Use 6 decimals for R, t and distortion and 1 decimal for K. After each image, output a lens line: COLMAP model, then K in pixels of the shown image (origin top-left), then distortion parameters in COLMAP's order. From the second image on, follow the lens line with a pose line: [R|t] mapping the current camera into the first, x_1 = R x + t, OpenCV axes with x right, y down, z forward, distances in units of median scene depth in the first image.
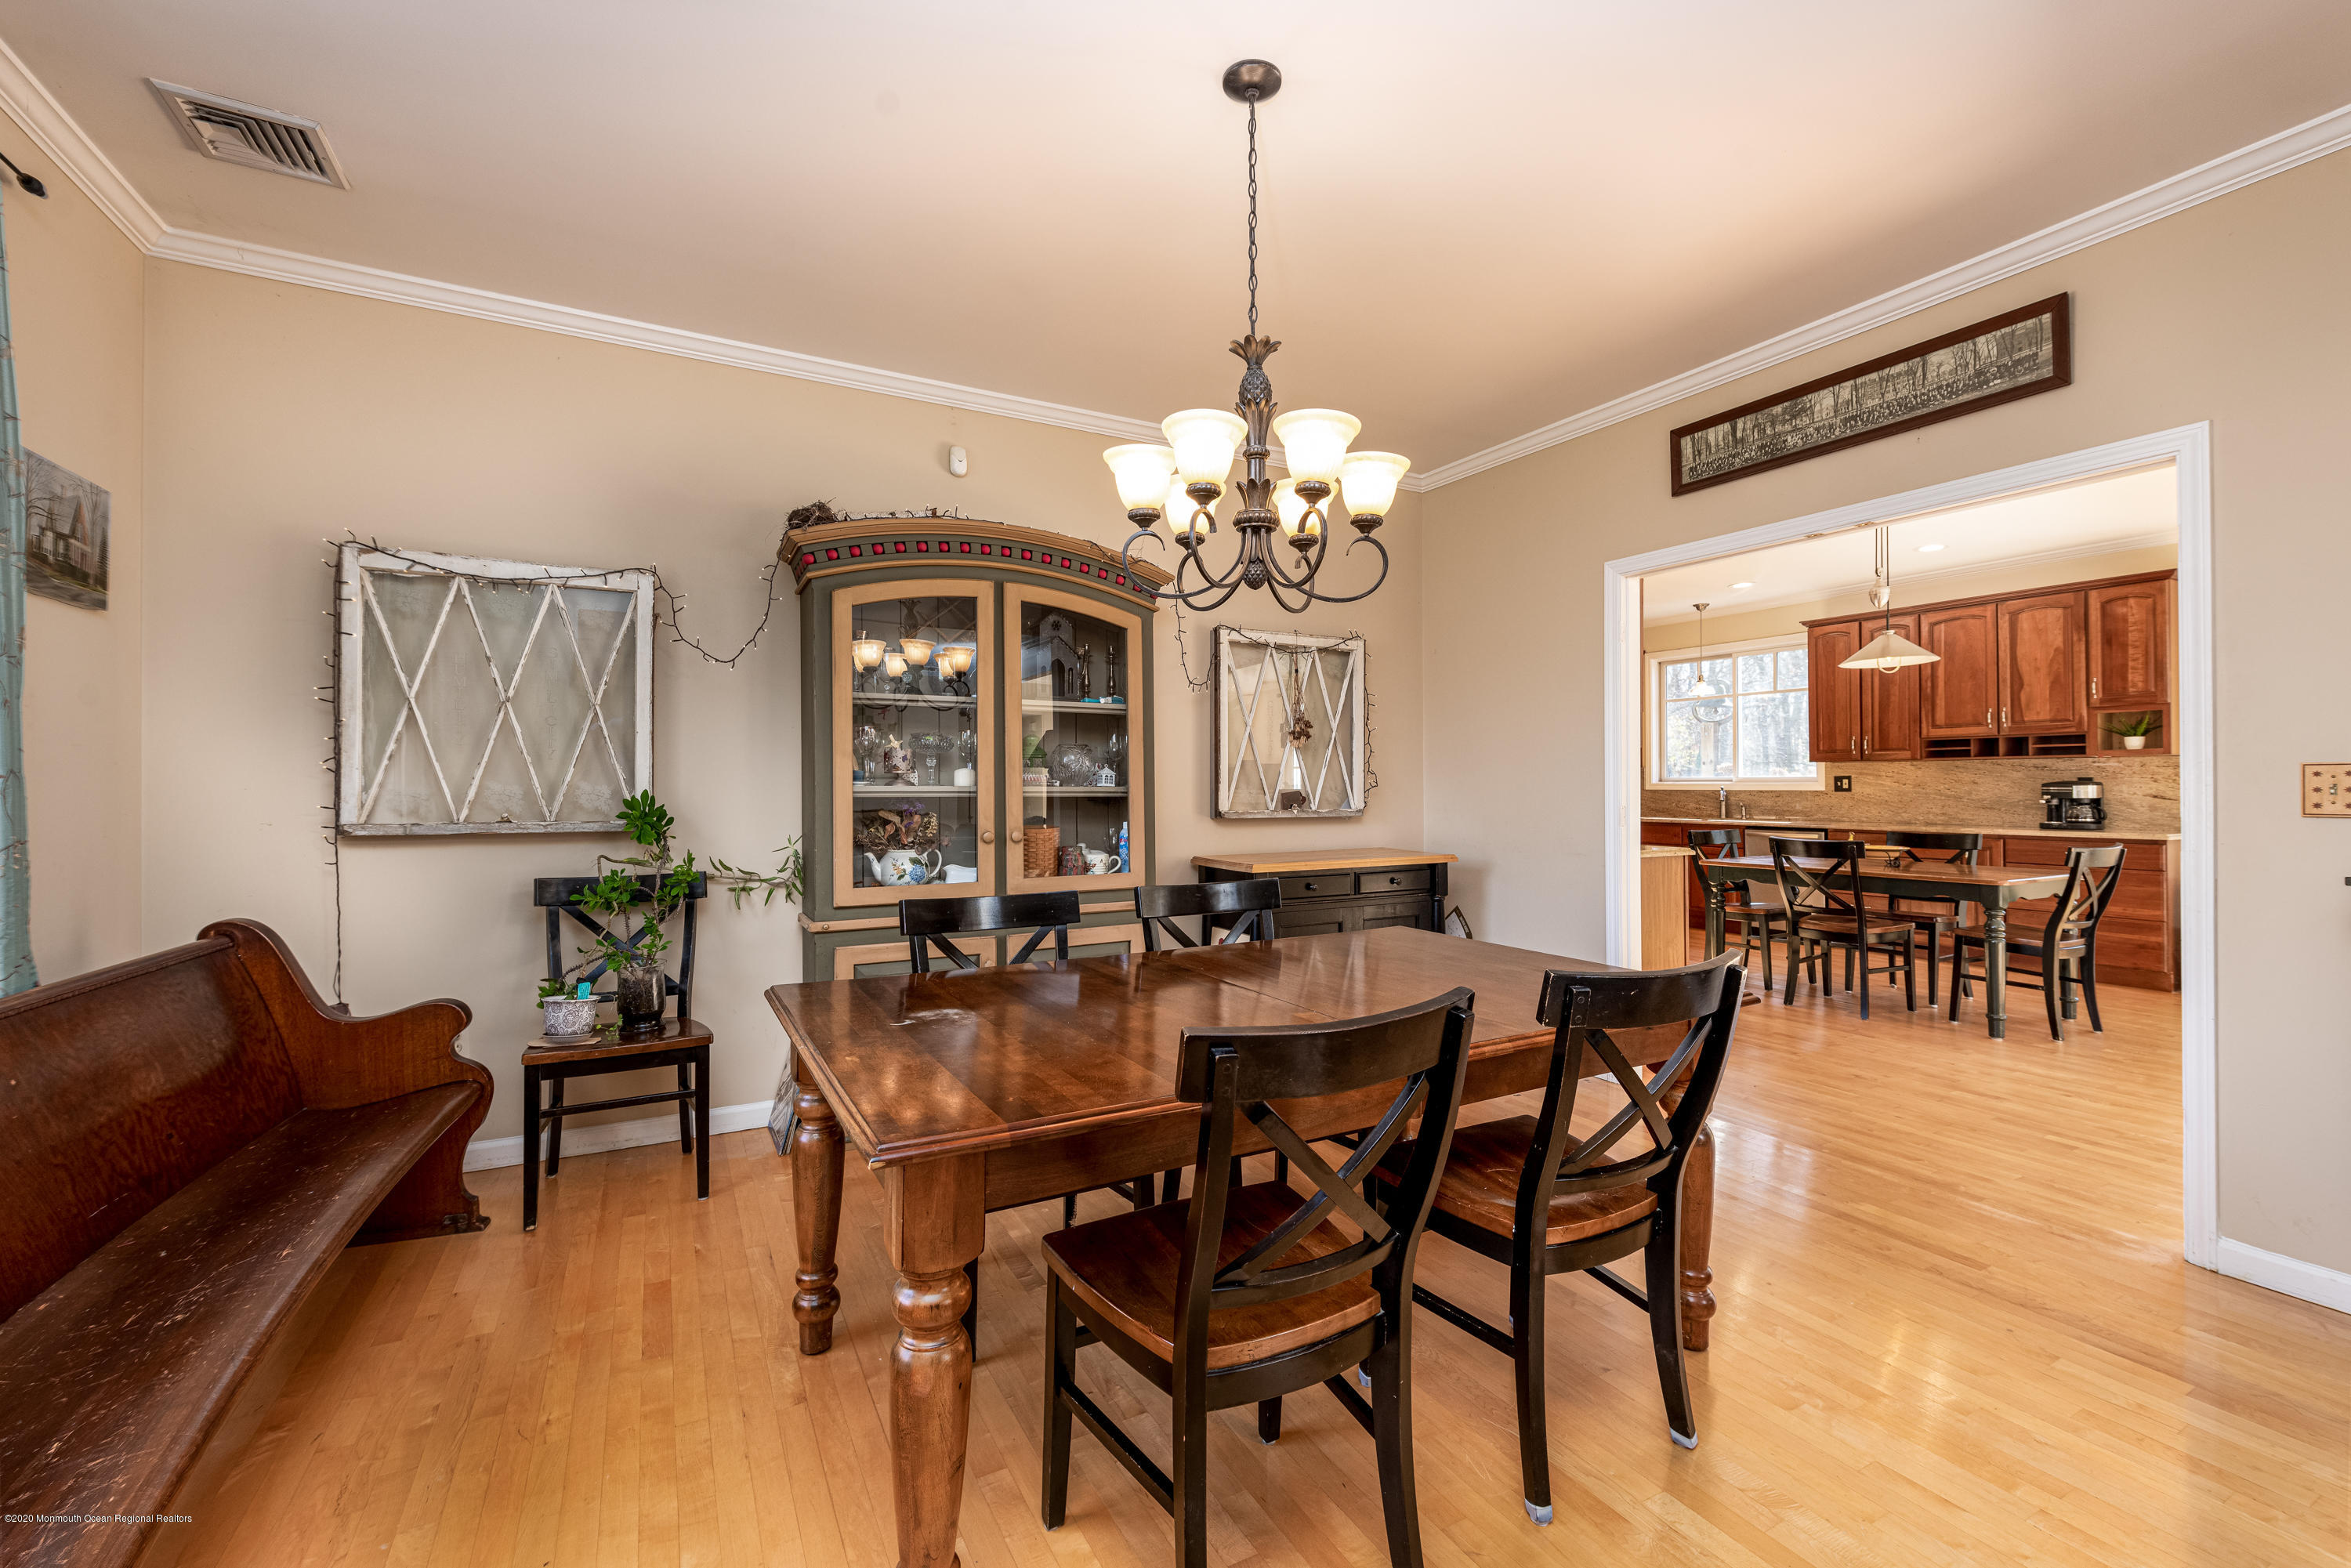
lens RADIAL K [[995.3, 0, 1184.1], [0, 995.3, 777.6], [0, 0, 1]] dist [0.010418, -0.001800]
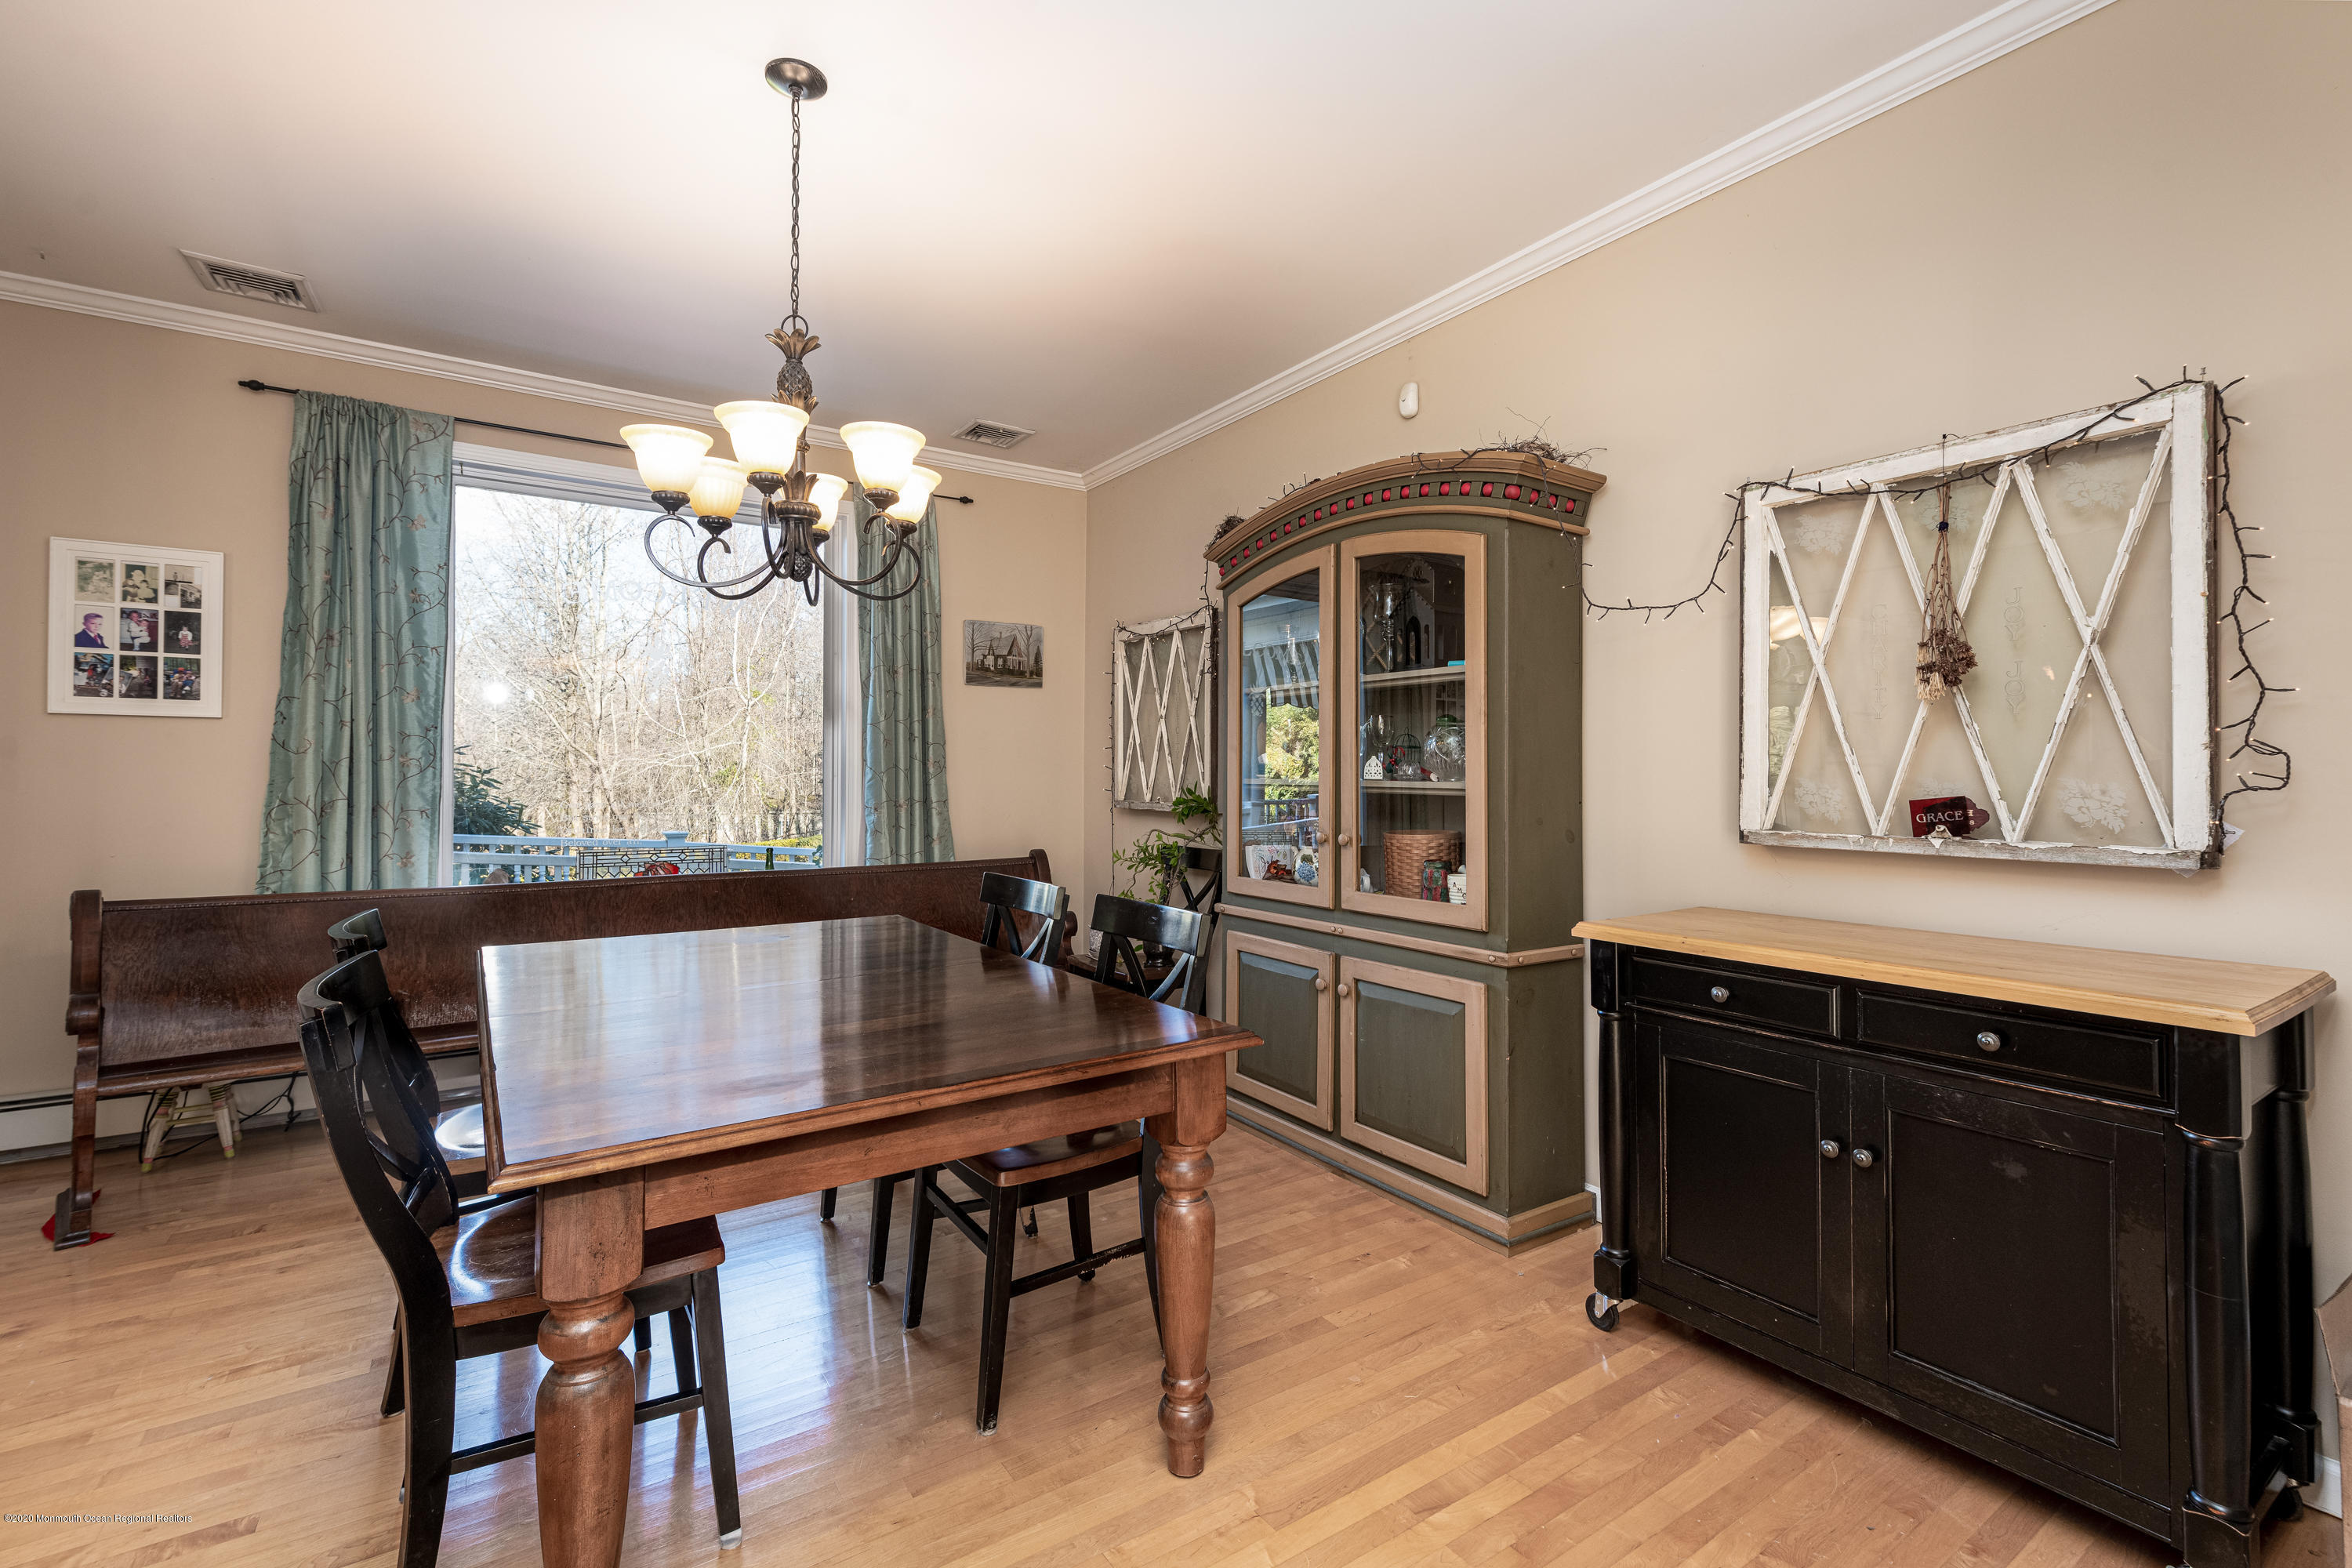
lens RADIAL K [[1031.8, 0, 1166.7], [0, 1031.8, 767.8], [0, 0, 1]] dist [0.006283, 0.000195]
pose [[0.081489, -0.006189, -0.996655, 0.721667], [0.003723, 0.999976, -0.005905, 0.003097], [0.996667, -0.003230, 0.081510, 0.812639]]
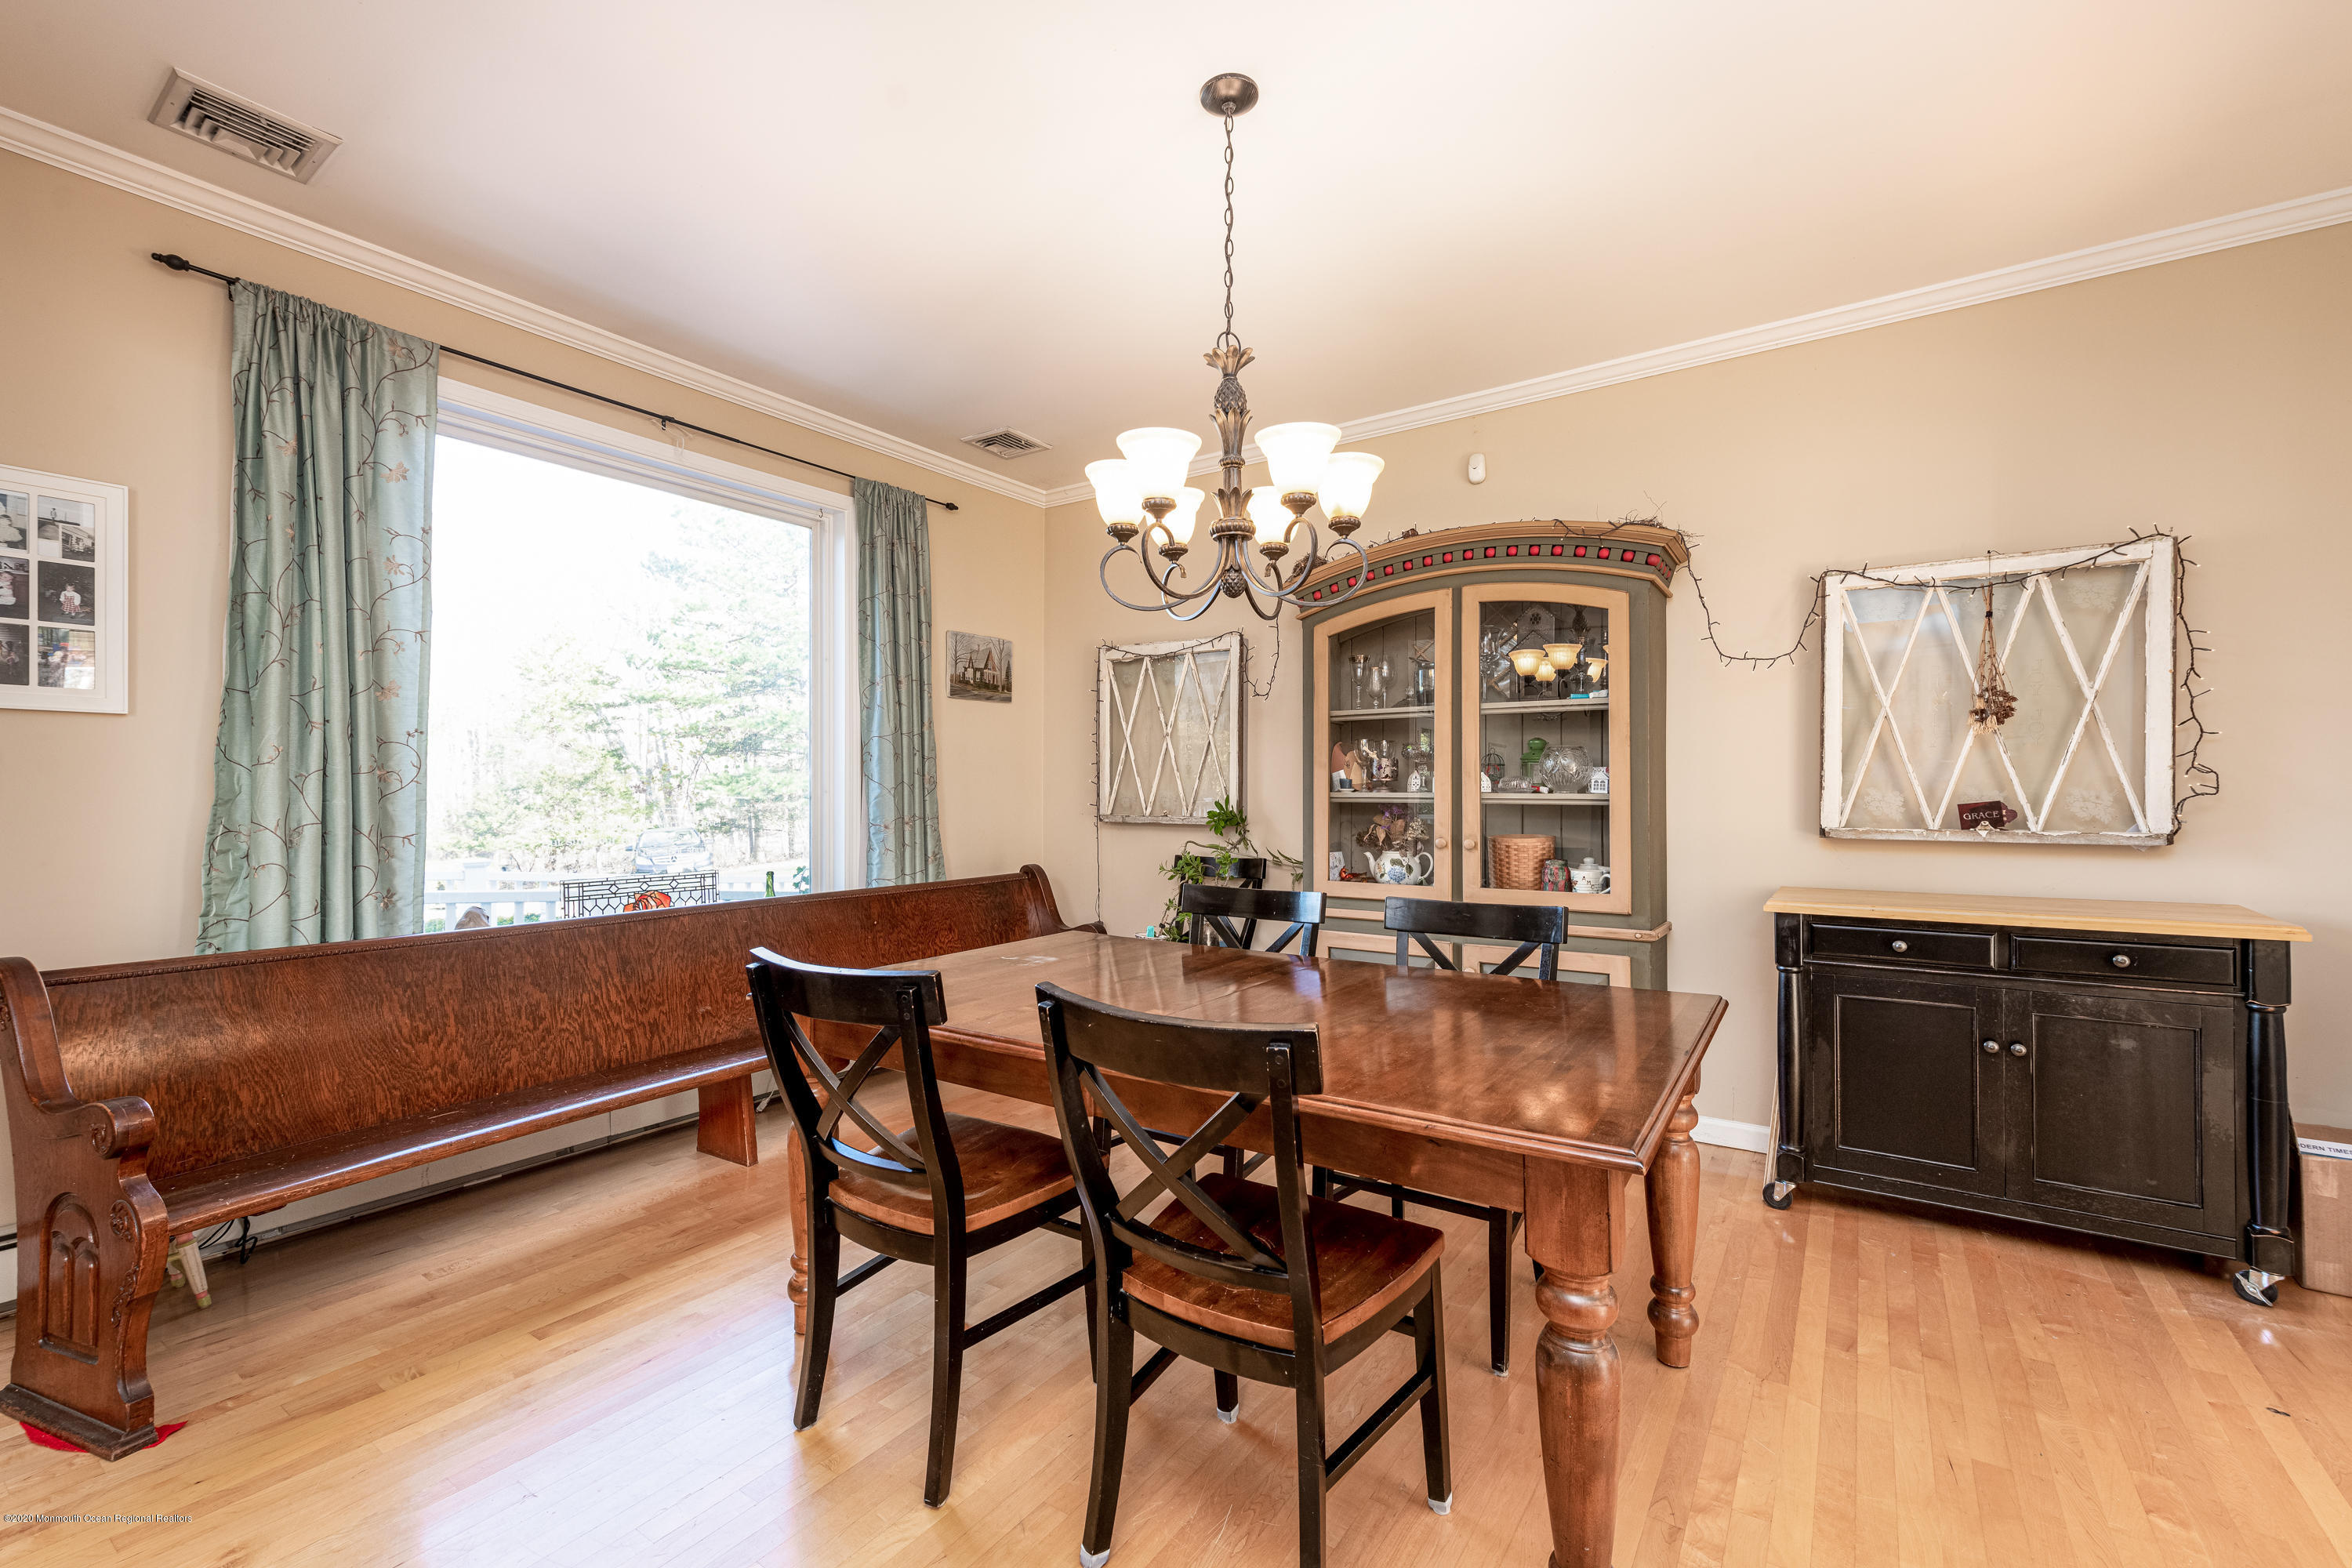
lens RADIAL K [[995.8, 0, 1174.0], [0, 995.8, 796.2], [0, 0, 1]] dist [0.010418, -0.001800]
pose [[0.446615, 0.004298, -0.894716, 0.605837], [0.006837, 0.999943, 0.008217, 0.002085], [0.894700, -0.009786, 0.446560, 0.313106]]
